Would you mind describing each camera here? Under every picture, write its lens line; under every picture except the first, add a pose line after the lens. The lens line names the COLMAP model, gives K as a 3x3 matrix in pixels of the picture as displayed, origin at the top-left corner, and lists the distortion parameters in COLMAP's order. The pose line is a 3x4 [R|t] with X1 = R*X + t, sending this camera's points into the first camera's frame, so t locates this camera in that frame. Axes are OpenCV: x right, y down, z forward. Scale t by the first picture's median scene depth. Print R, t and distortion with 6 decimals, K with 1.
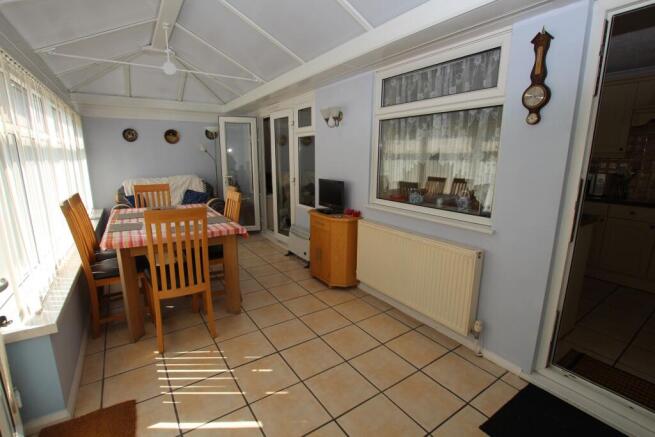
lens RADIAL K [[309.6, 0, 329.3], [0, 309.6, 221.5], [0, 0, 1]] dist [-0.002027, -0.000336]
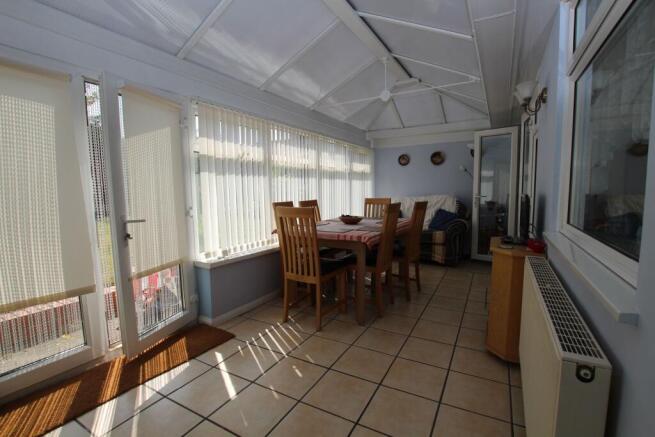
lens RADIAL K [[309.6, 0, 329.3], [0, 309.6, 221.5], [0, 0, 1]] dist [-0.002027, -0.000336]
pose [[0.458902, 0.086239, -0.884292, 0.448653], [-0.171529, 0.985154, 0.007061, -0.012604], [0.871772, 0.148442, 0.466881, 0.367379]]
